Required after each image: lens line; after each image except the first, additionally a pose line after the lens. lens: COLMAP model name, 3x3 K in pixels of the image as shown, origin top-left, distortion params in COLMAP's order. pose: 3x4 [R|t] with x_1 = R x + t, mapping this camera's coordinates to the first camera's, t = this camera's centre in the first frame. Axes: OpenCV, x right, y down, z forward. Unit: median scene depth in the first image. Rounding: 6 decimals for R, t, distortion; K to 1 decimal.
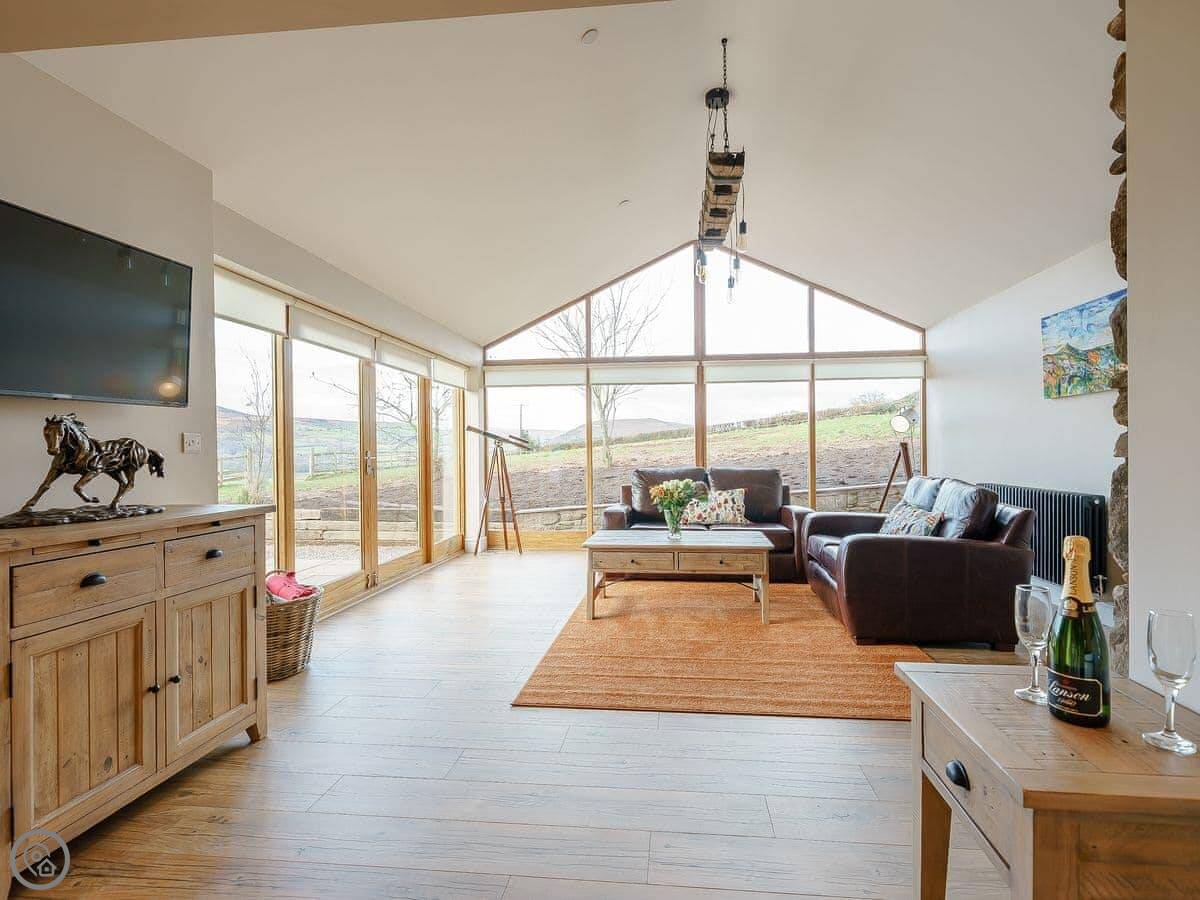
lens RADIAL K [[607.0, 0, 627.5], [0, 607.0, 455.6], [0, 0, 1]] dist [0.004287, 0.001929]
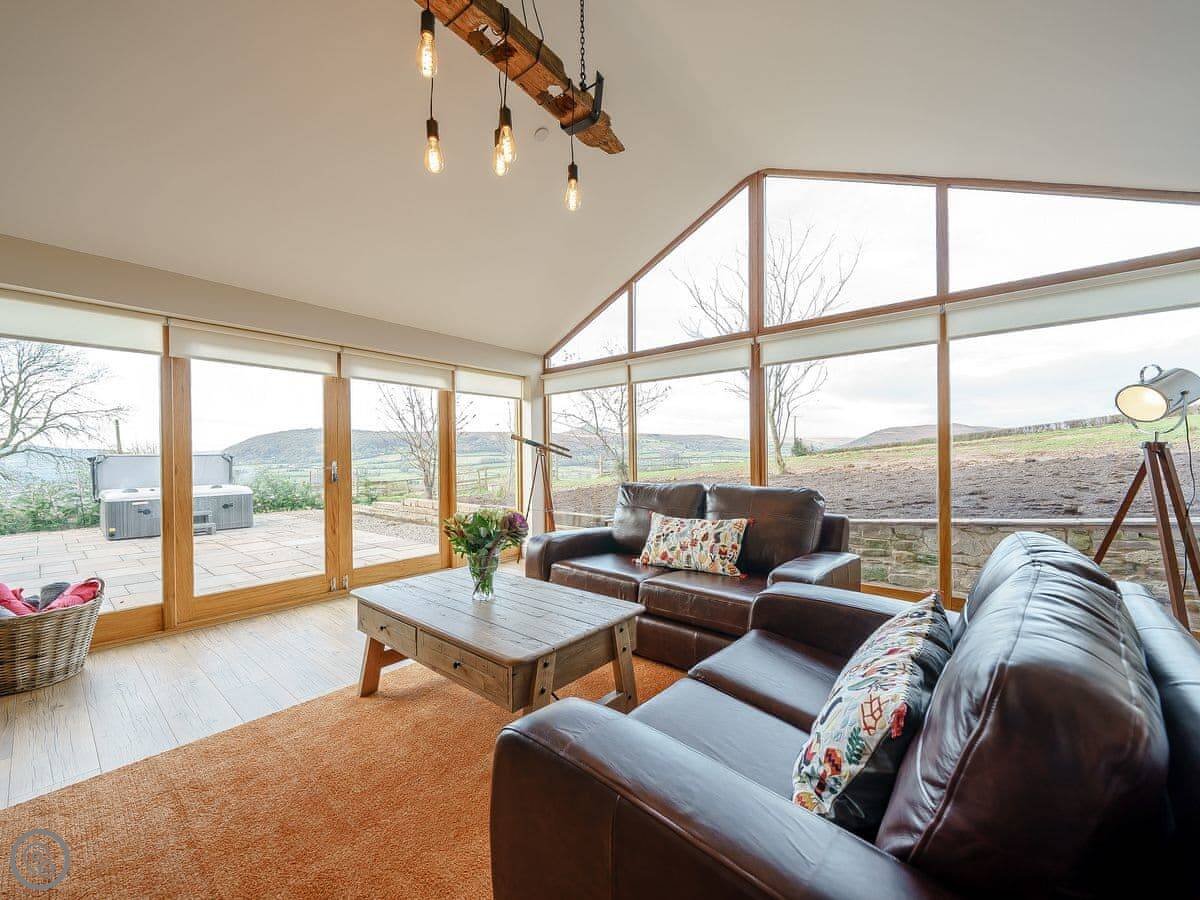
lens RADIAL K [[463.1, 0, 590.2], [0, 463.1, 459.0], [0, 0, 1]] dist [-0.007334, -0.000043]
pose [[0.807300, 0.000486, -0.590141, 0.301756], [-0.001098, 0.999999, -0.000679, -0.007130], [0.590141, 0.001196, 0.807300, 0.444363]]
